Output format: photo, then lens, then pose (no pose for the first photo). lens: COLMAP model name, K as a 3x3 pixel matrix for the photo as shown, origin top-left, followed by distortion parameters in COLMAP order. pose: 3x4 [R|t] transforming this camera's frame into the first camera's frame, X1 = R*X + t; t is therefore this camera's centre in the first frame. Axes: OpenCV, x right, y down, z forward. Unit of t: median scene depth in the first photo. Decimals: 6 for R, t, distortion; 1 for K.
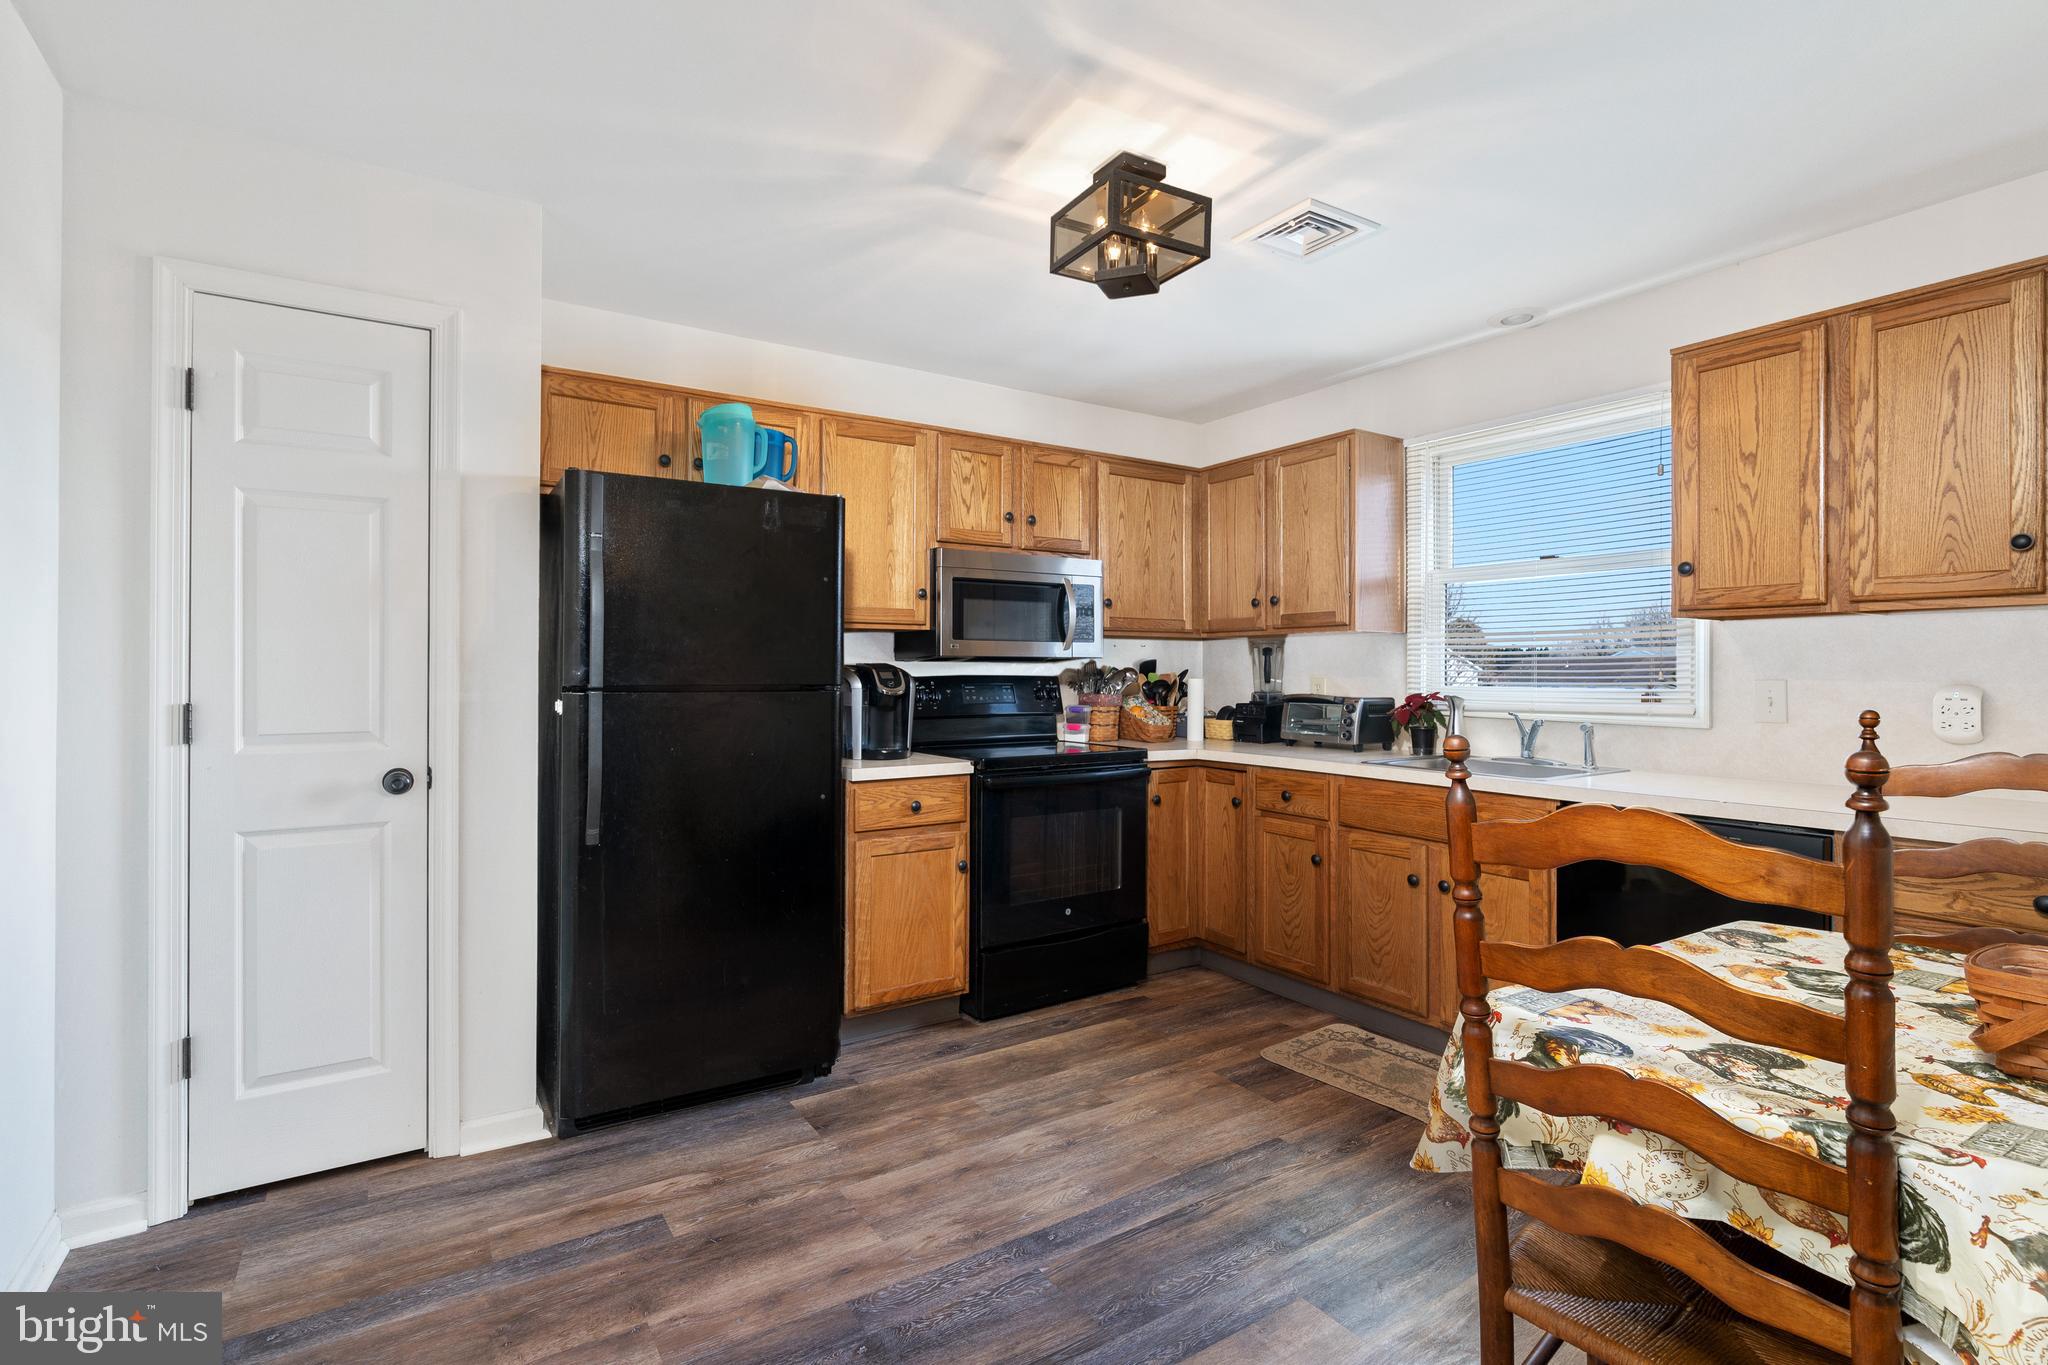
lens RADIAL K [[948.1, 0, 989.3], [0, 948.1, 665.9], [0, 0, 1]] dist [-0.004326, 0.000263]
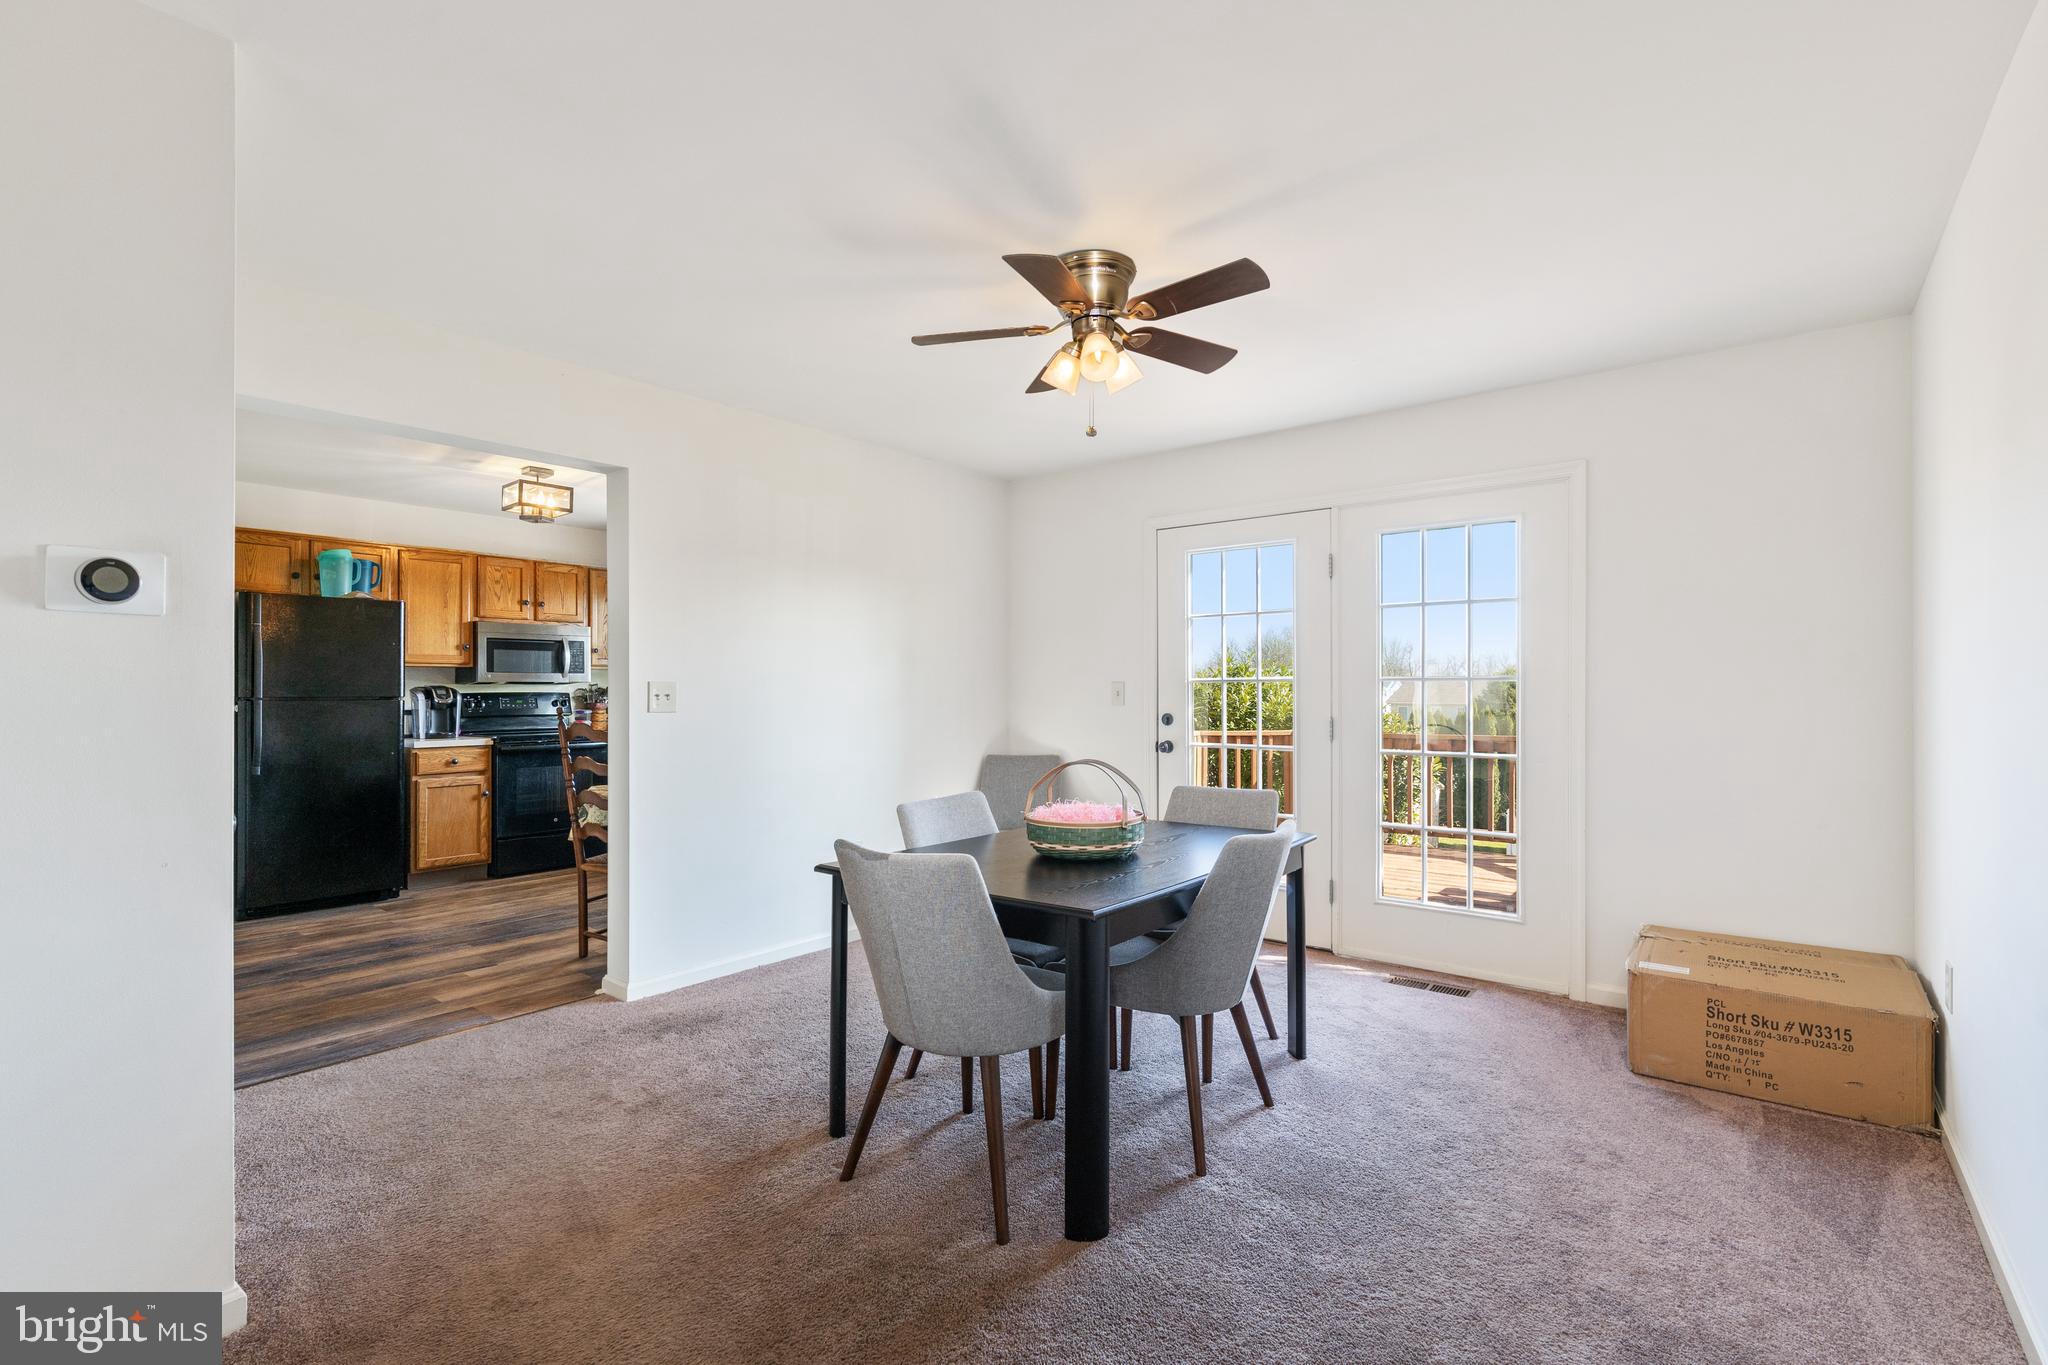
lens RADIAL K [[909.3, 0, 971.7], [0, 909.3, 688.6], [0, 0, 1]] dist [0.002217, 0.000279]
pose [[0.951884, -0.002678, 0.306448, 0.347236], [0.001623, 0.999992, 0.003697, -0.001900], [-0.306456, -0.003021, 0.951880, -1.036634]]
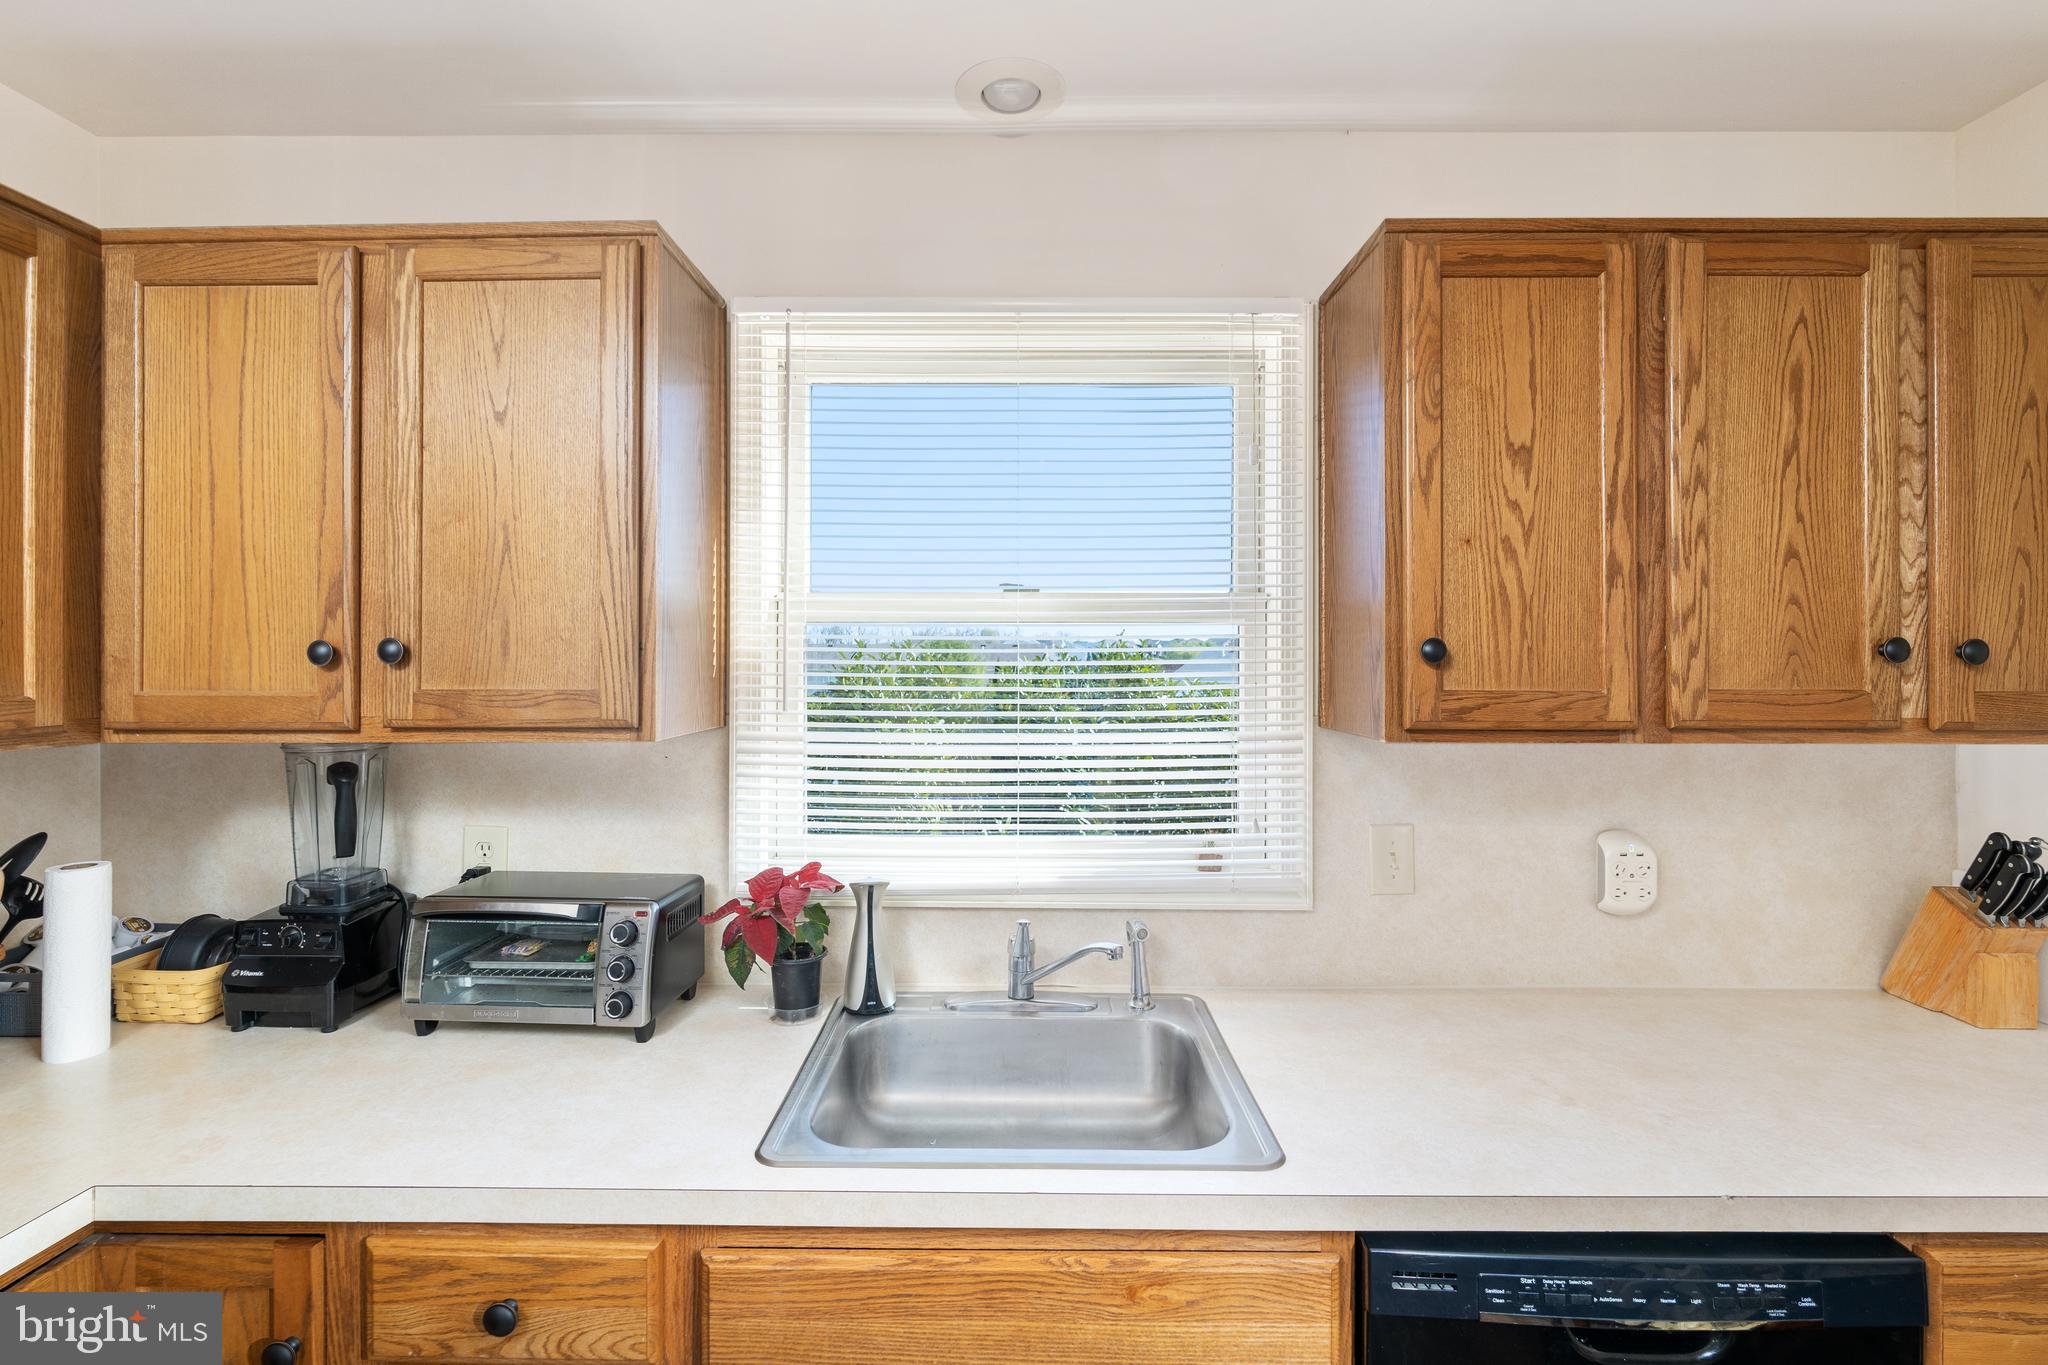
lens RADIAL K [[931.9, 0, 1027.5], [0, 931.9, 648.7], [0, 0, 1]] dist [-0.001351, -0.000156]
pose [[0.522143, 0.001195, 0.852857, 0.159681], [0.000230, 0.999999, -0.001542, -0.085391], [-0.852858, 0.001002, 0.522142, 0.762776]]
